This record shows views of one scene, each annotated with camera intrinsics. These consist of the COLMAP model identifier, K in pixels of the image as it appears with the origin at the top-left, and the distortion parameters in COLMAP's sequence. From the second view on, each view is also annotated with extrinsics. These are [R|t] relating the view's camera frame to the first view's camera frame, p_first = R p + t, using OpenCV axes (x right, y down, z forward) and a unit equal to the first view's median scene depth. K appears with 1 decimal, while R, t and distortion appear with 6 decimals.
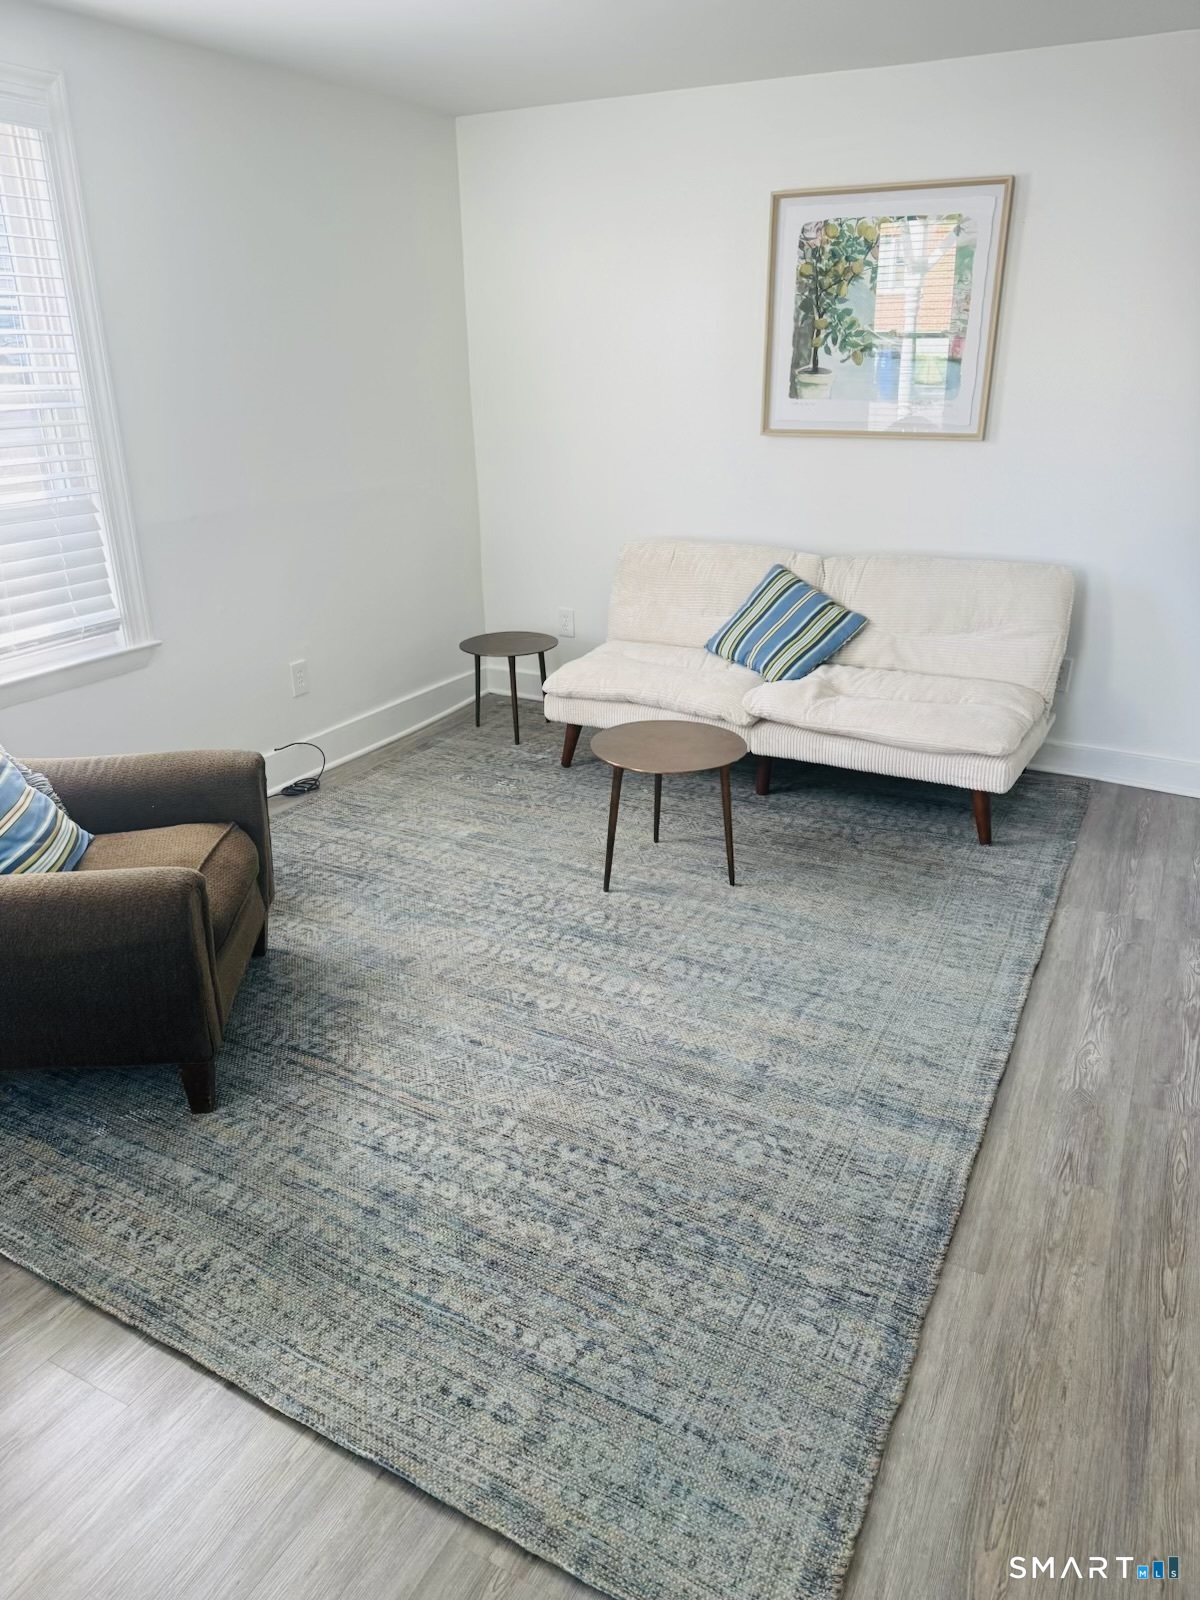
lens RADIAL K [[1148.9, 0, 624.1], [0, 1148.9, 652.0], [0, 0, 1]] dist [0.050102, -0.059724]
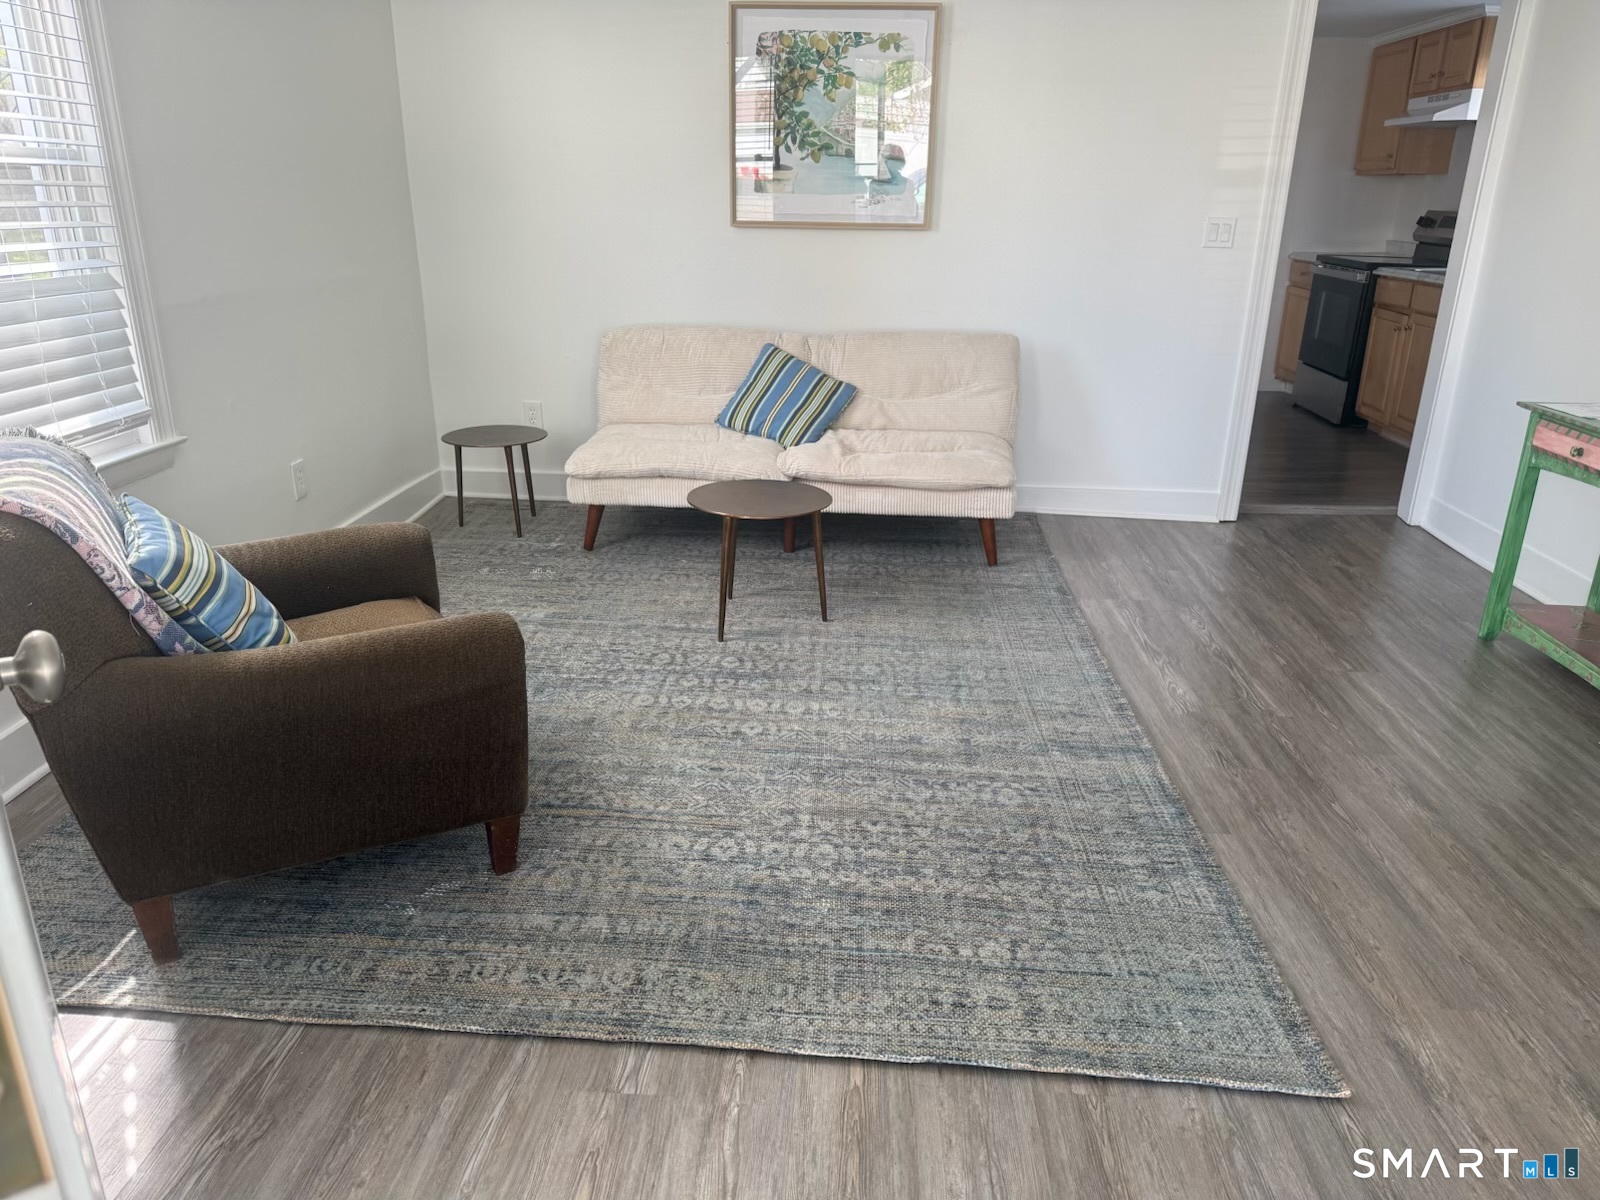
lens RADIAL K [[1148.9, 0, 794.1], [0, 1148.9, 465.7], [0, 0, 1]] dist [0.050102, -0.059724]
pose [[0.912011, -0.073366, 0.403552, -0.370369], [0.084620, 0.996362, -0.010099, 0.066206], [-0.401343, 0.043359, 0.914901, 0.008419]]
